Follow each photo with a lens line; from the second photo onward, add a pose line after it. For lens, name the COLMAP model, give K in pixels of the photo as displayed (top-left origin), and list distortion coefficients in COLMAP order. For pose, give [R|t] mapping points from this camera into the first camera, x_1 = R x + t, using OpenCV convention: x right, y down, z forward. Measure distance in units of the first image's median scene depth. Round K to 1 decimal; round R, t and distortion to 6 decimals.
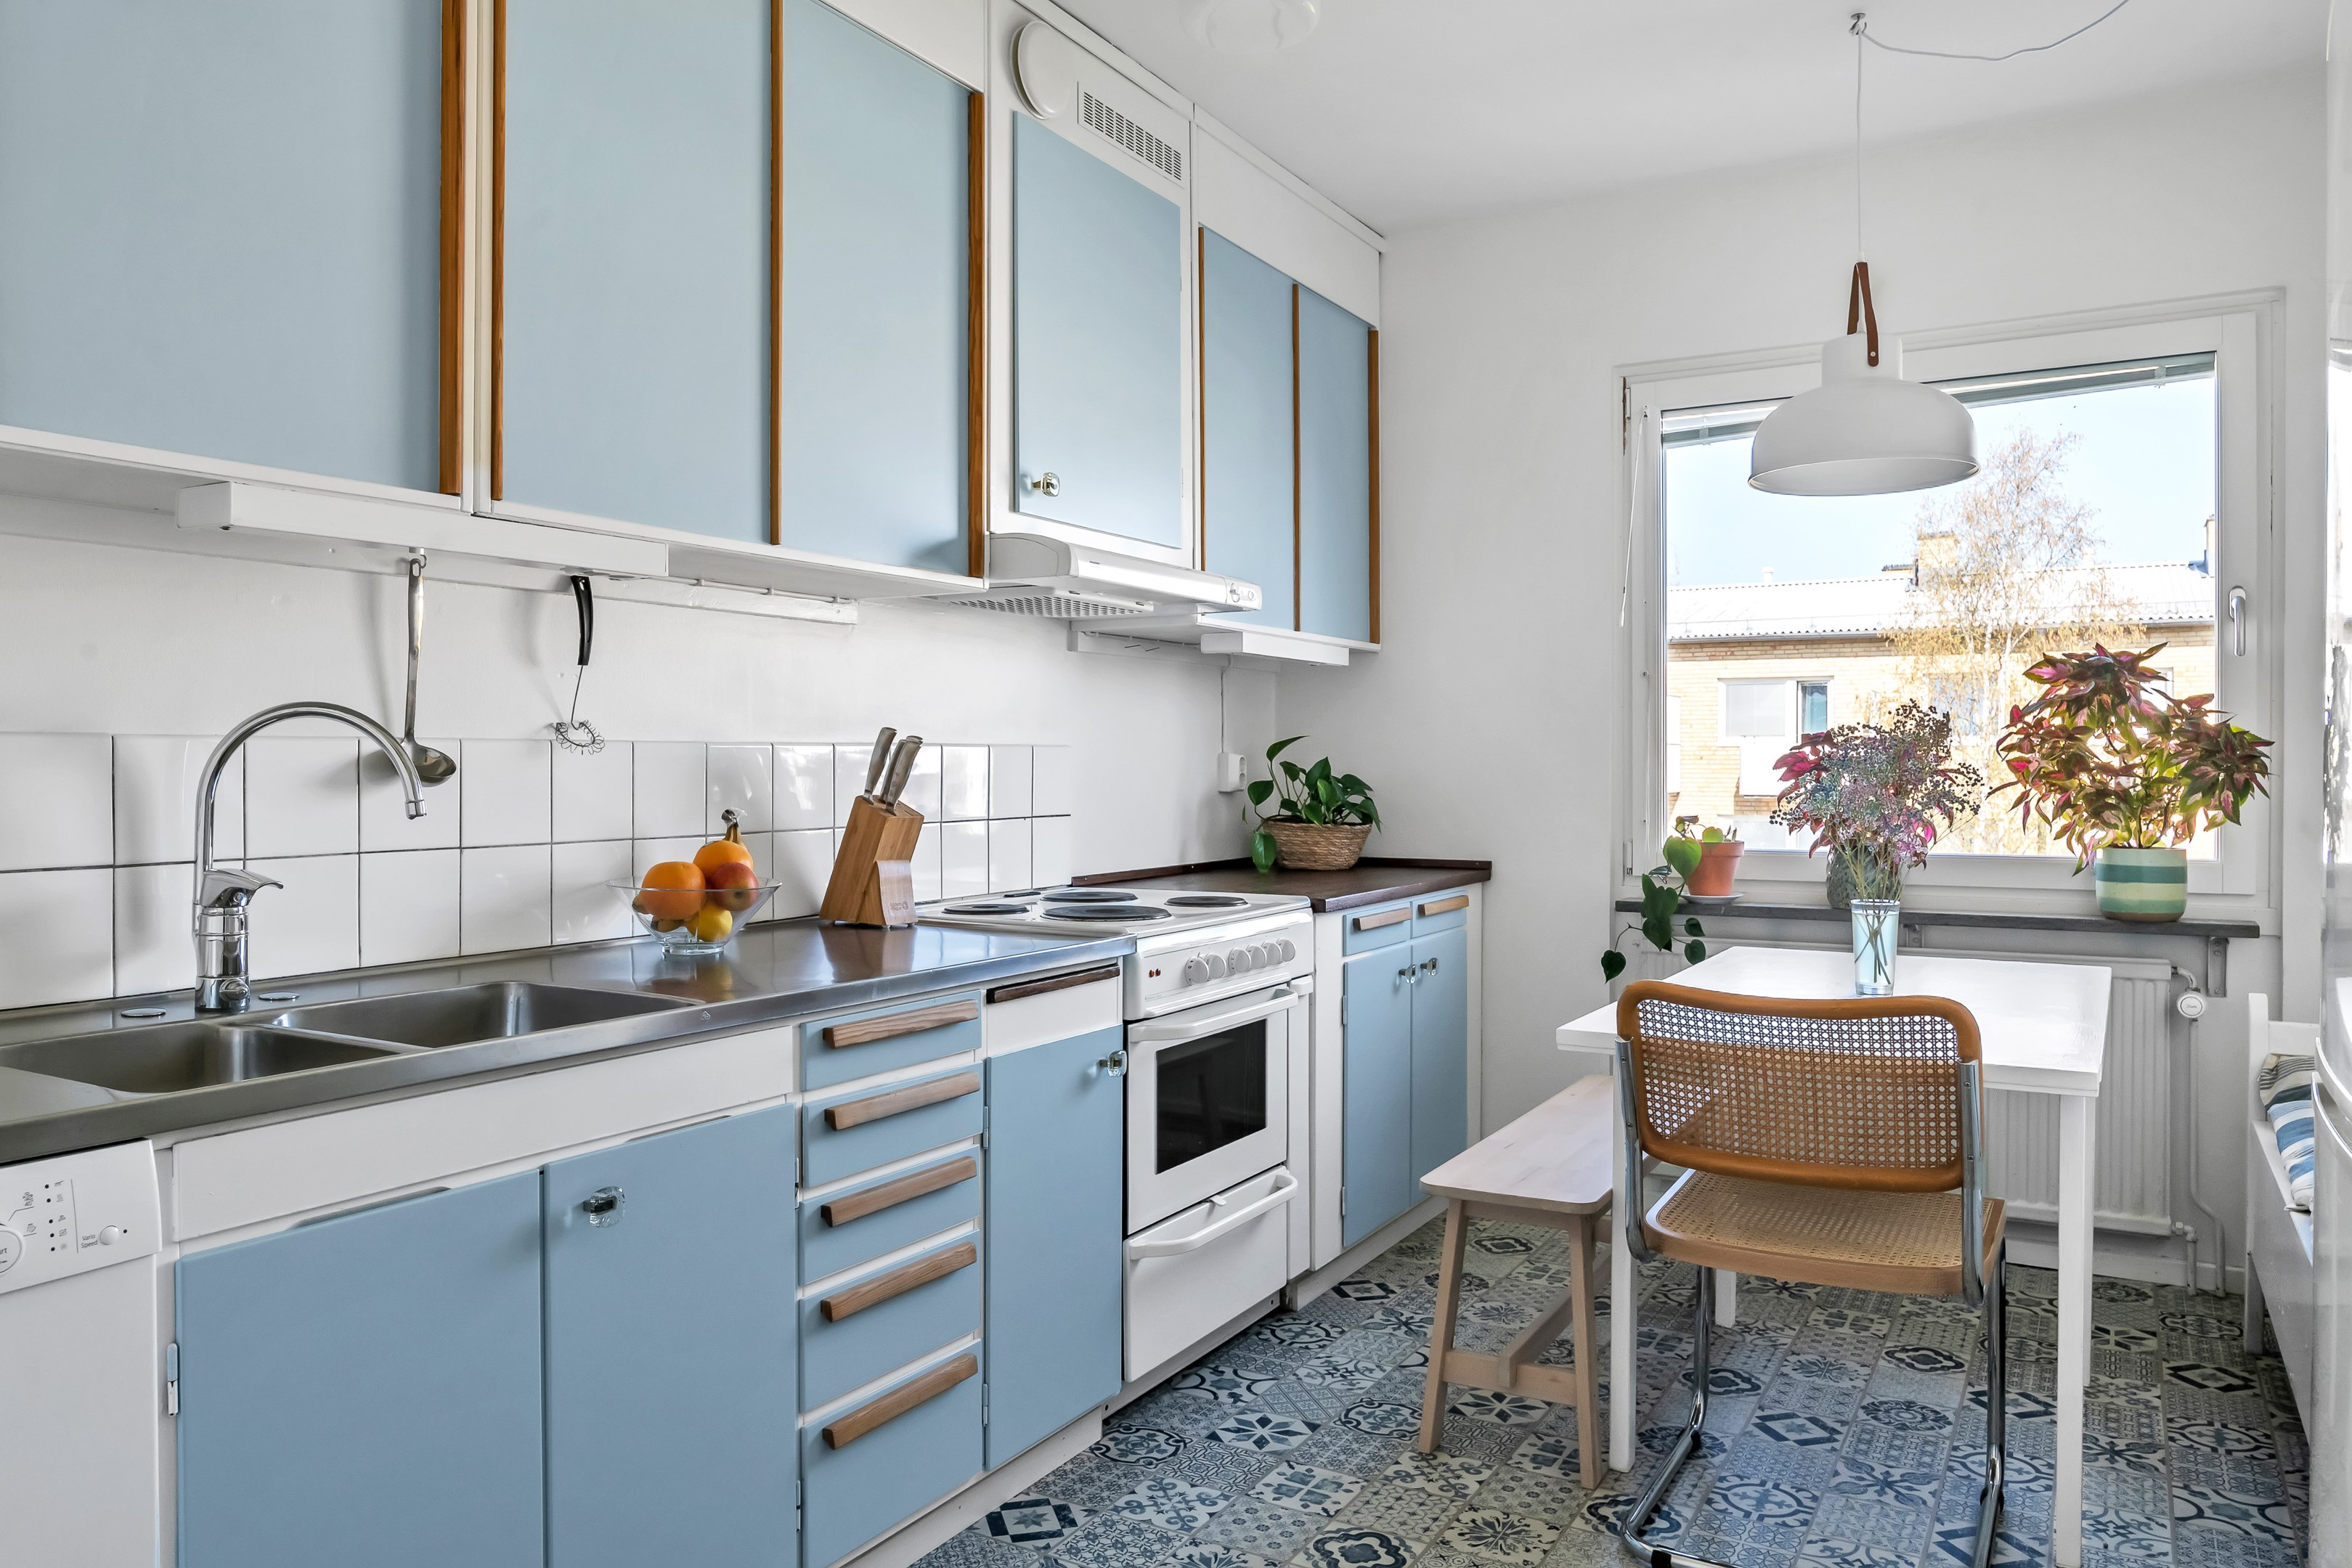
lens RADIAL K [[1584.3, 0, 1176.0], [0, 1584.3, 784.0], [0, 0, 1]] dist [-0.049145, 0.030013]
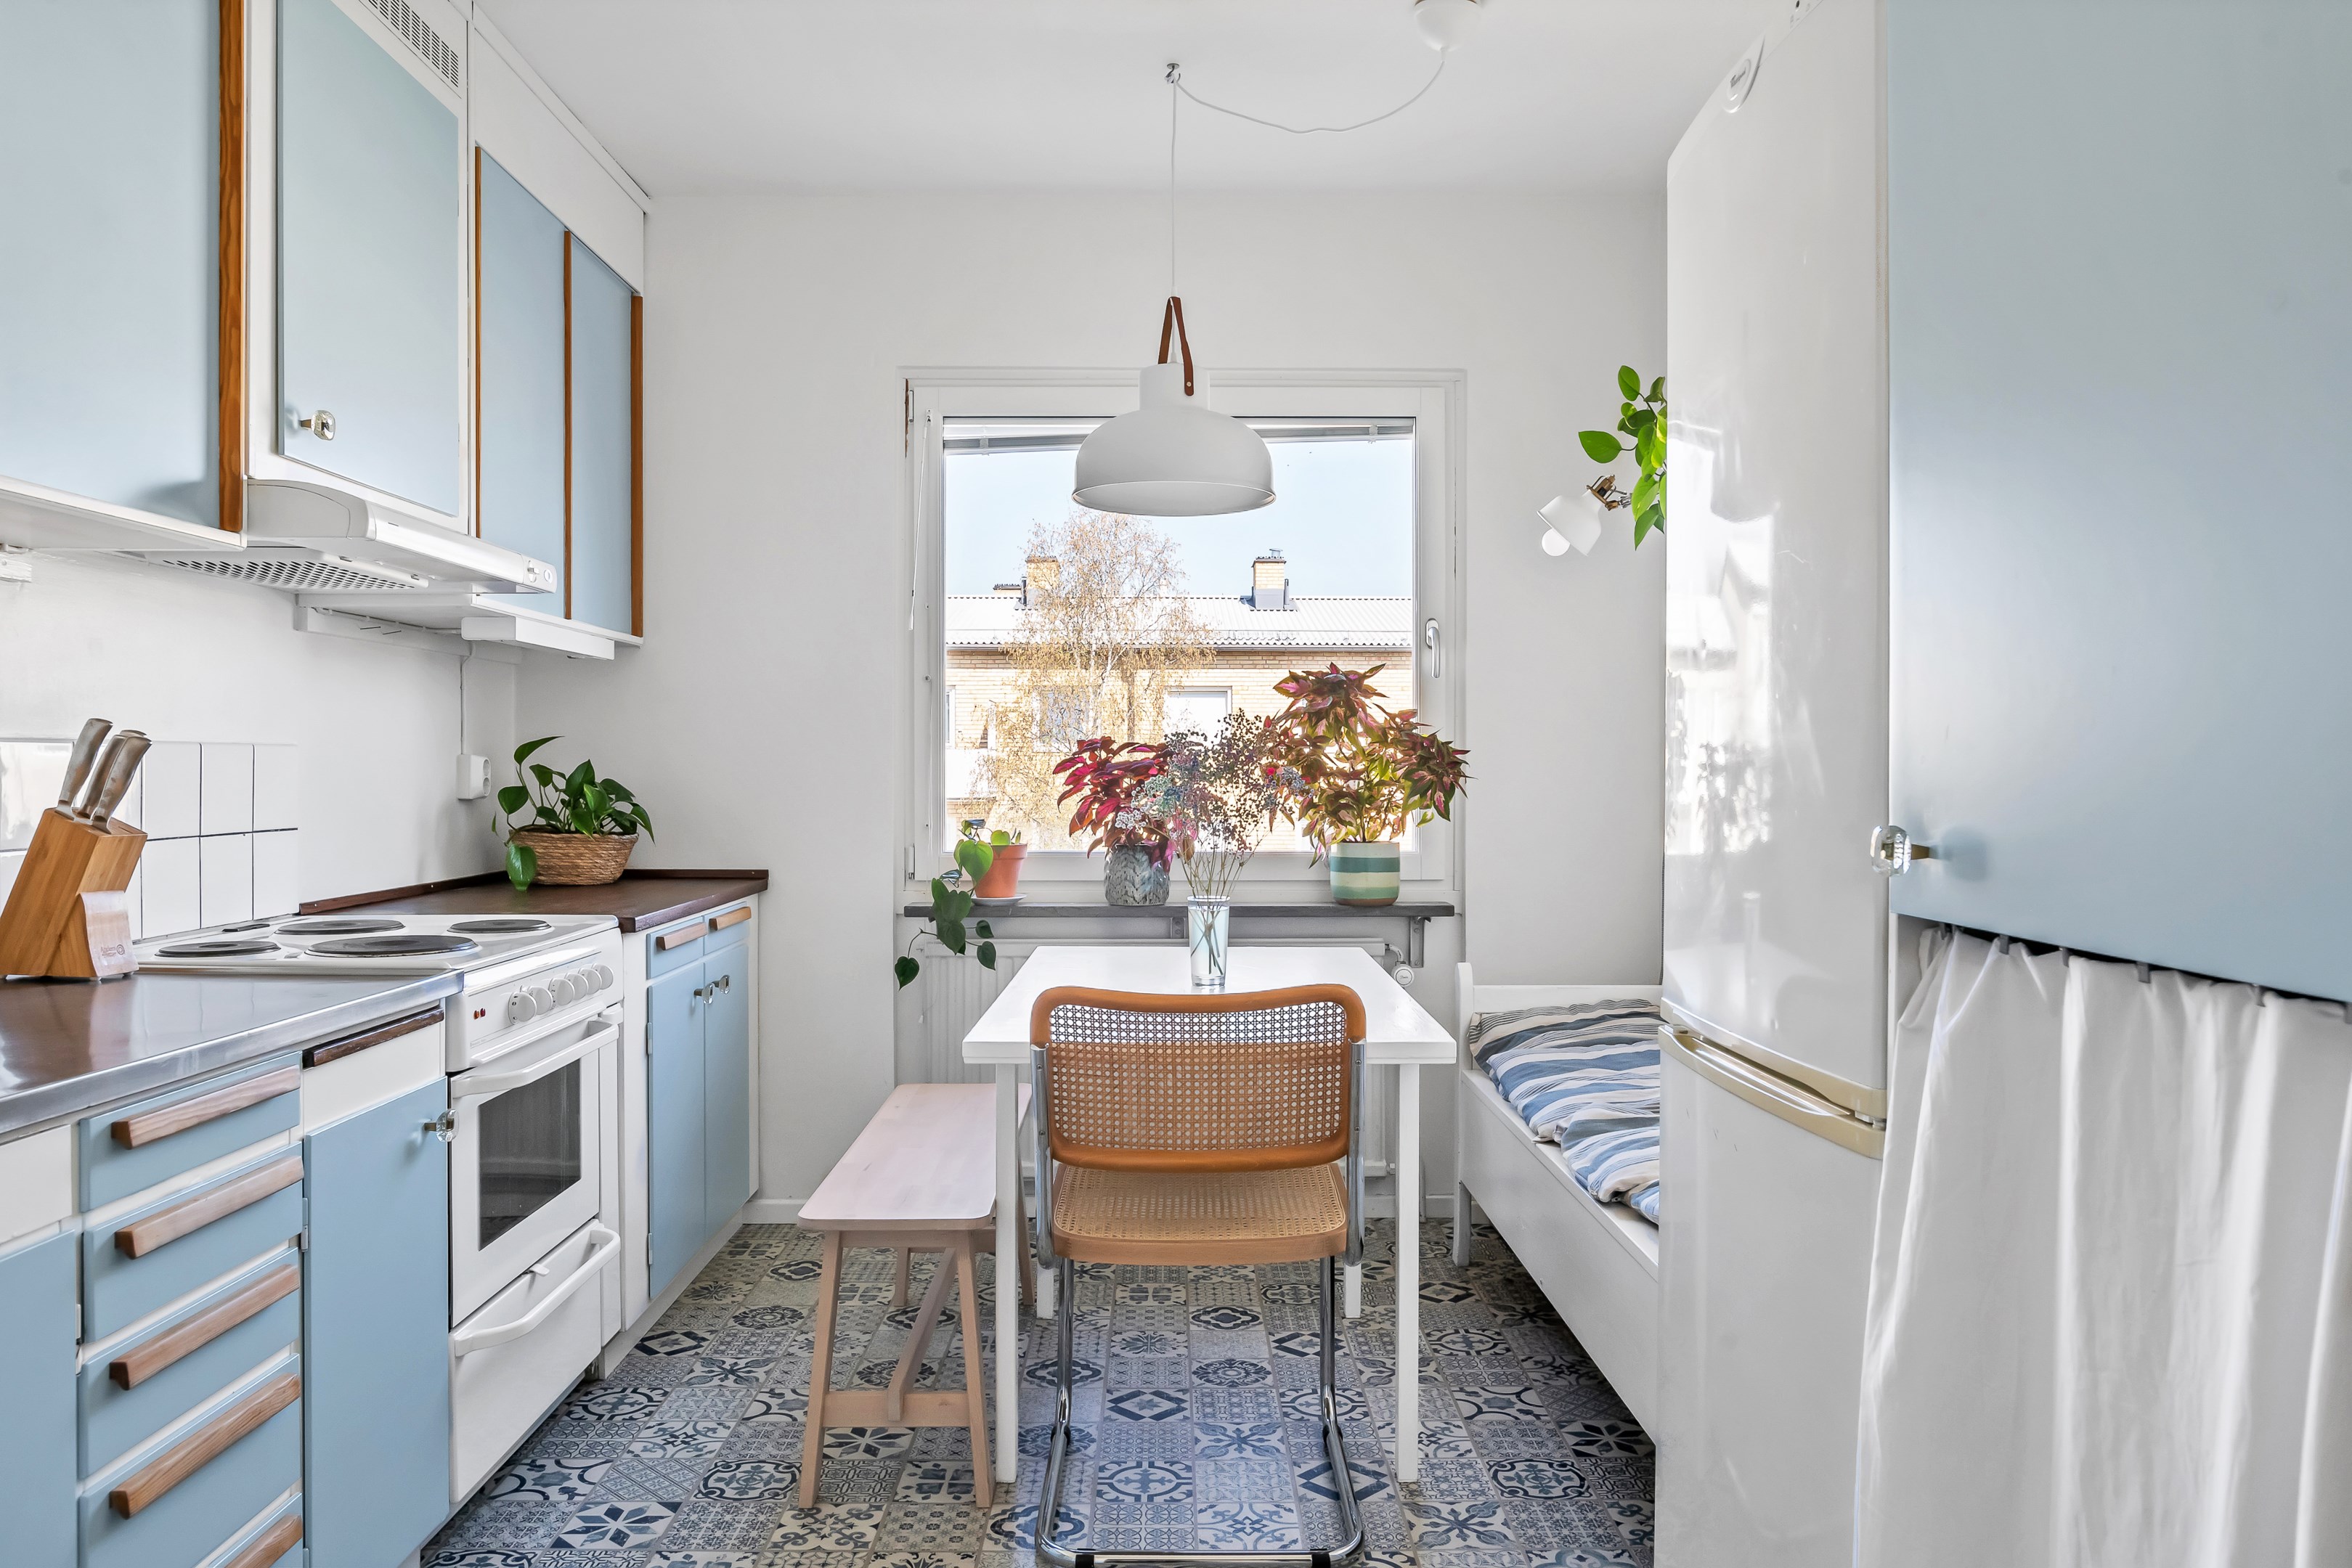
lens RADIAL K [[1587.0, 0, 1150.3], [0, 1587.0, 788.3], [0, 0, 1]] dist [-0.046142, 0.026641]
pose [[0.859843, -0.004208, 0.510541, -0.117956], [0.004154, 0.999991, 0.001245, -0.000794], [-0.510541, 0.001051, 0.859853, 0.080001]]
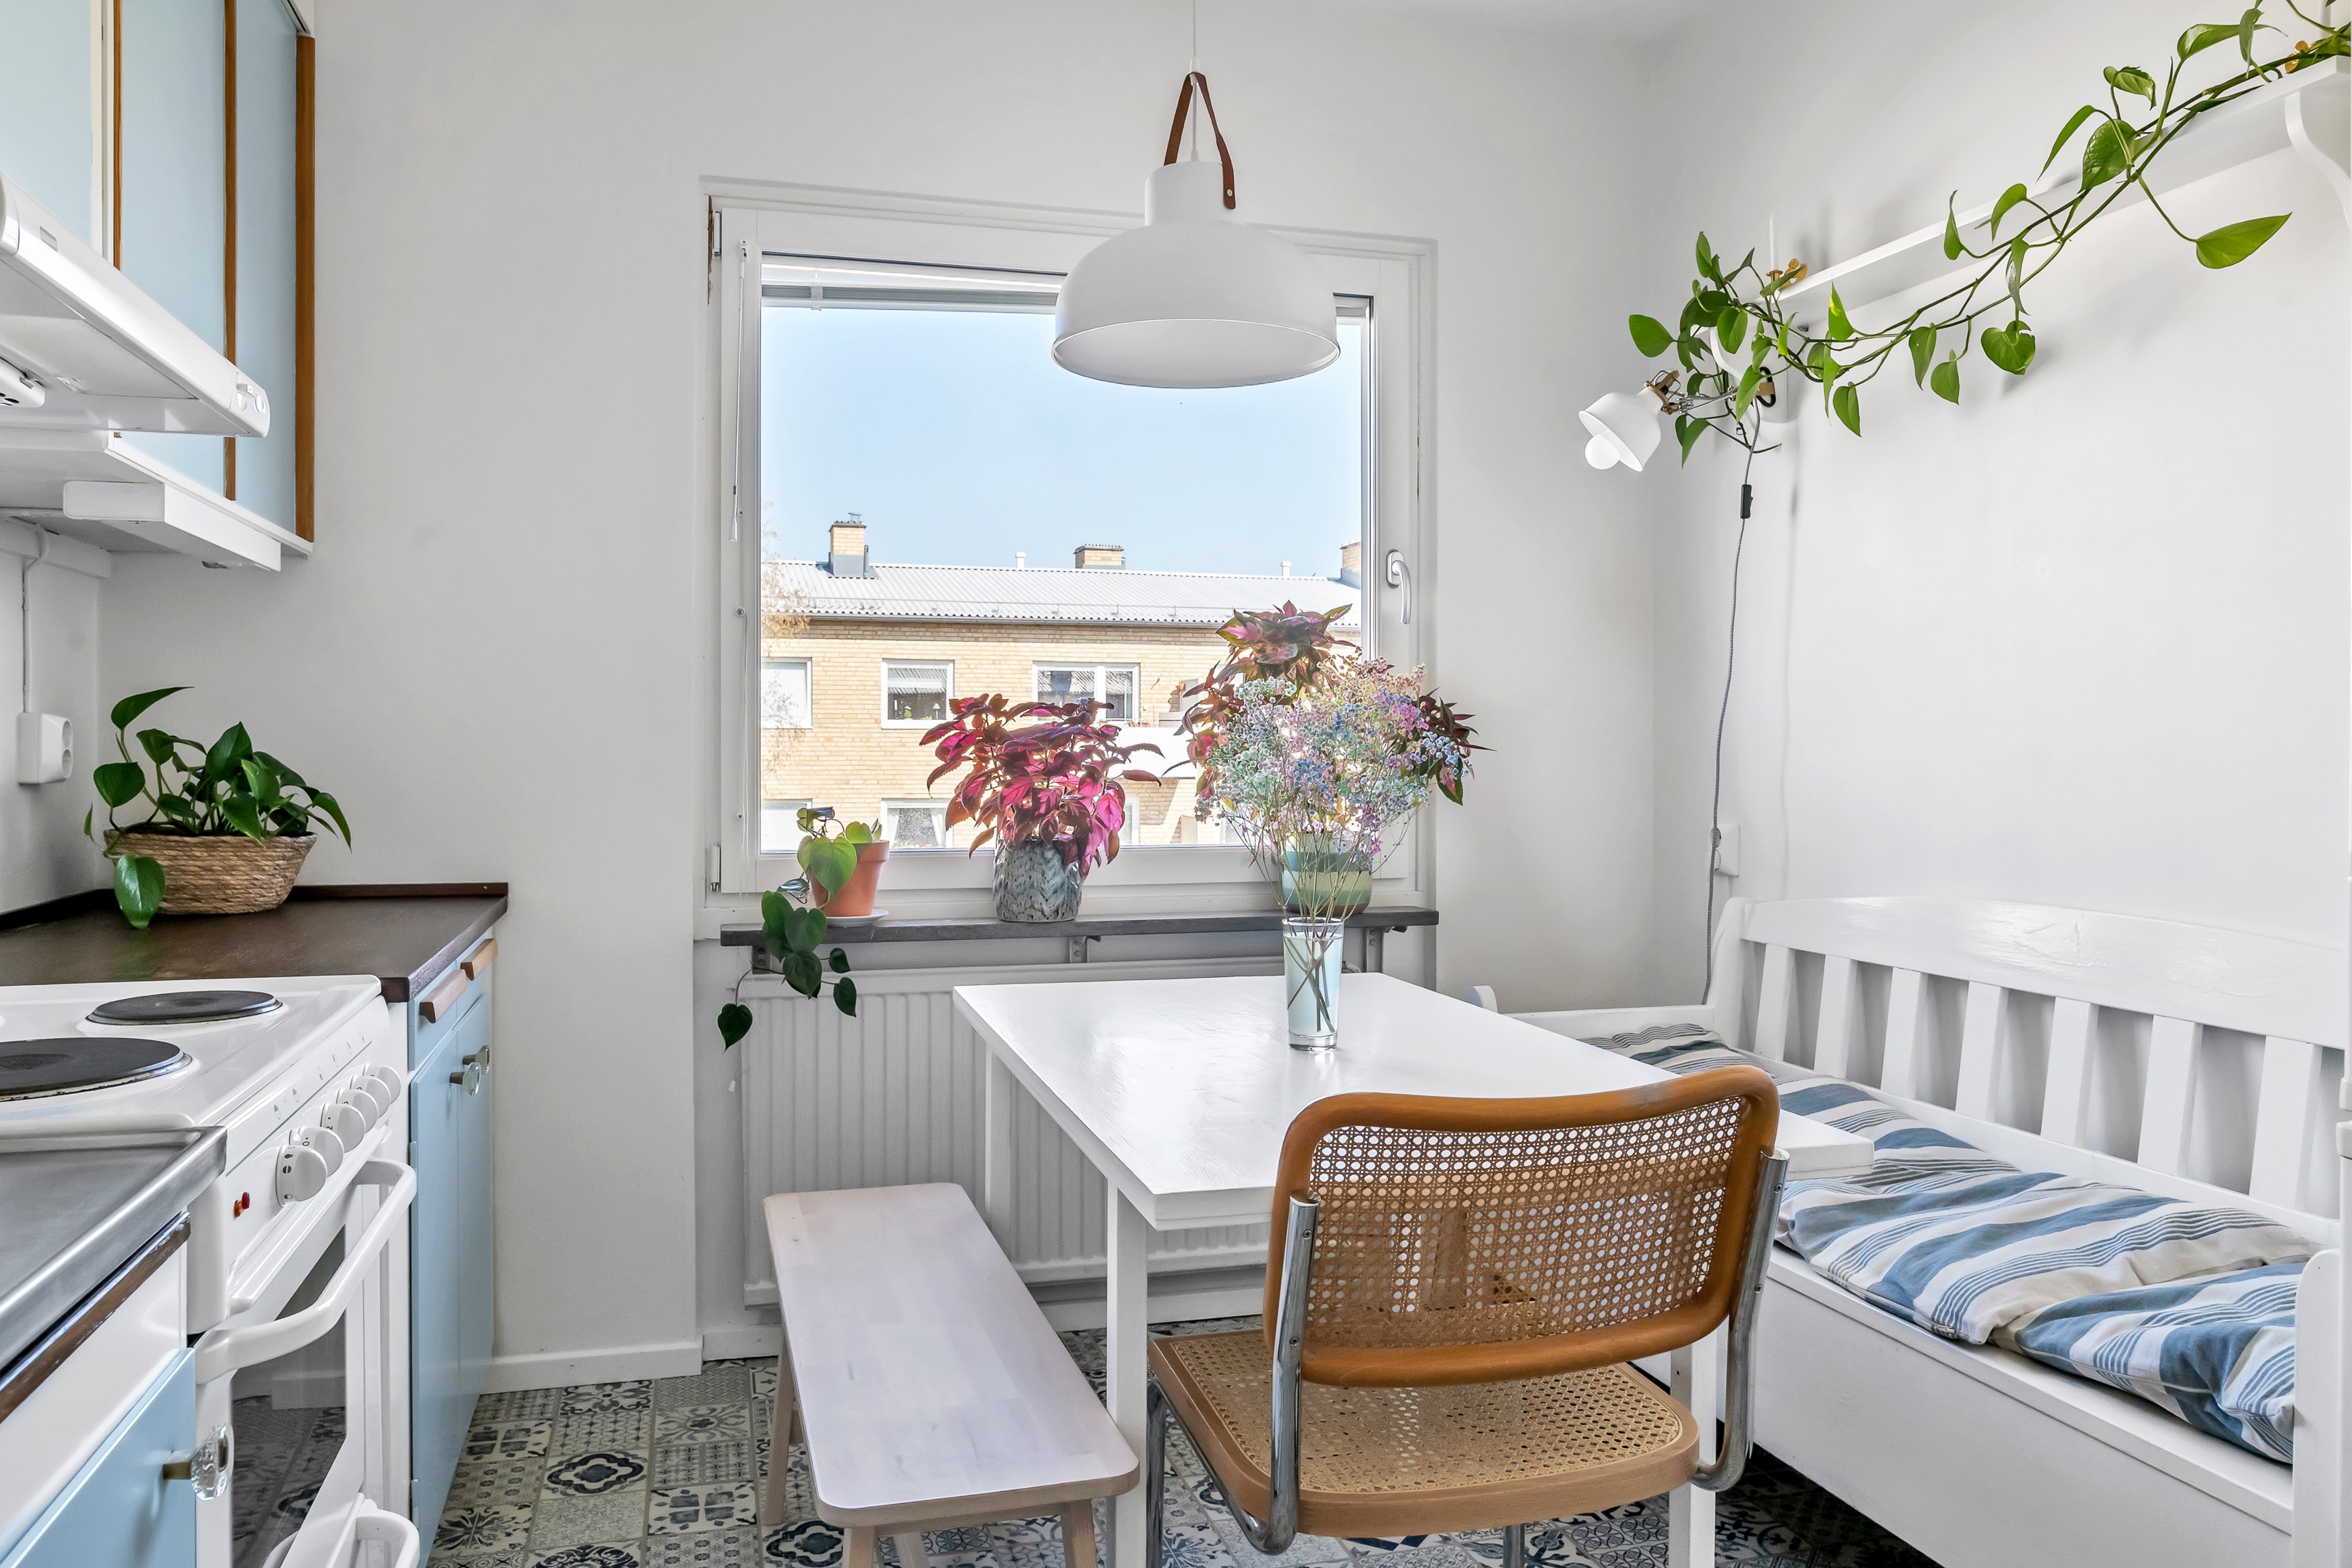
lens RADIAL K [[1610.5, 0, 1093.5], [0, 1610.5, 759.4], [0, 0, 1]] dist [-0.028547, 0.002261]
pose [[0.702647, -0.003306, 0.711531, -0.140021], [0.006720, 0.999975, -0.001990, 0.000043], [-0.711507, 0.006180, 0.702652, 0.461731]]
